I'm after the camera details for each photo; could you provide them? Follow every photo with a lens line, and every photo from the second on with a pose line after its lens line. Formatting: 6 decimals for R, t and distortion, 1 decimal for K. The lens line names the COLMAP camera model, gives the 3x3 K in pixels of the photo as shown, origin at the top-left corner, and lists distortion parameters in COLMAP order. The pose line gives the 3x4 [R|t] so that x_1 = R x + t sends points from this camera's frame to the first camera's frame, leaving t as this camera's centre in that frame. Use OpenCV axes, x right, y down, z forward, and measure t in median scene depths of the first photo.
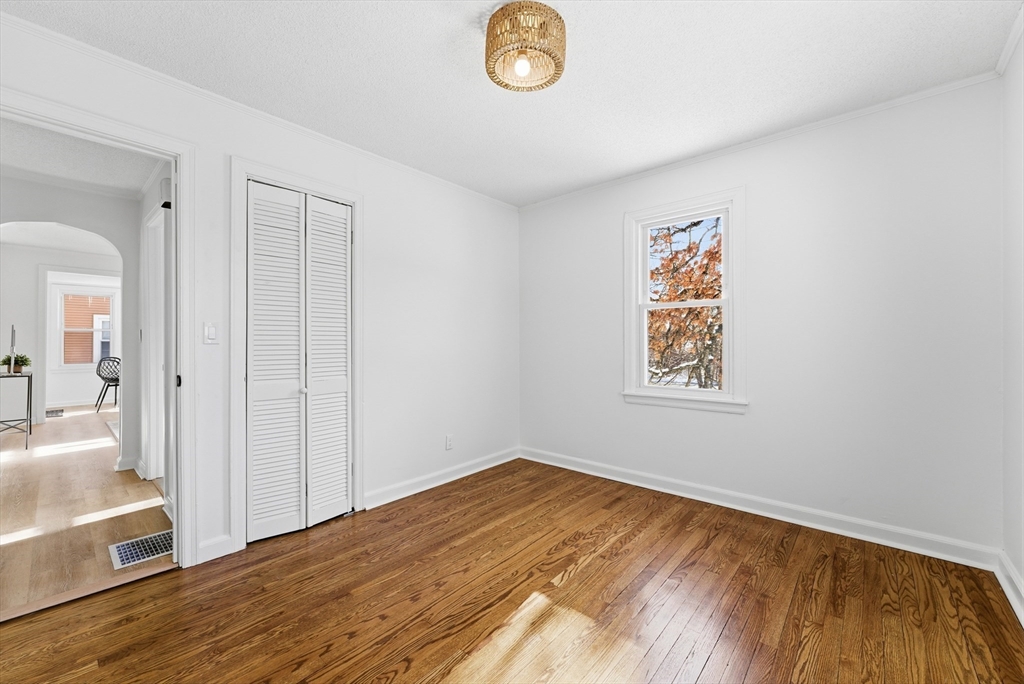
lens RADIAL K [[395.2, 0, 512.0], [0, 395.2, 342.0], [0, 0, 1]] dist [-0.000153, 0.000259]
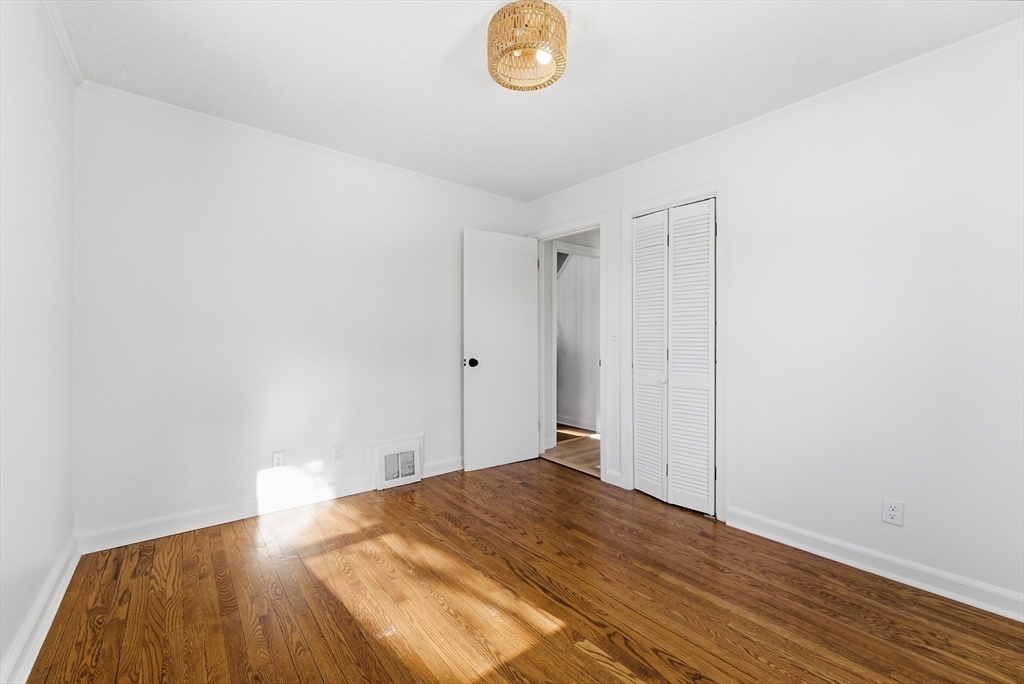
lens RADIAL K [[395.2, 0, 512.0], [0, 395.2, 342.0], [0, 0, 1]] dist [-0.000153, 0.000259]
pose [[-0.124557, 0.008343, -0.992177, 0.724661], [-0.004261, 0.999951, 0.008943, -0.000111], [0.992203, 0.005341, -0.124516, 0.762129]]
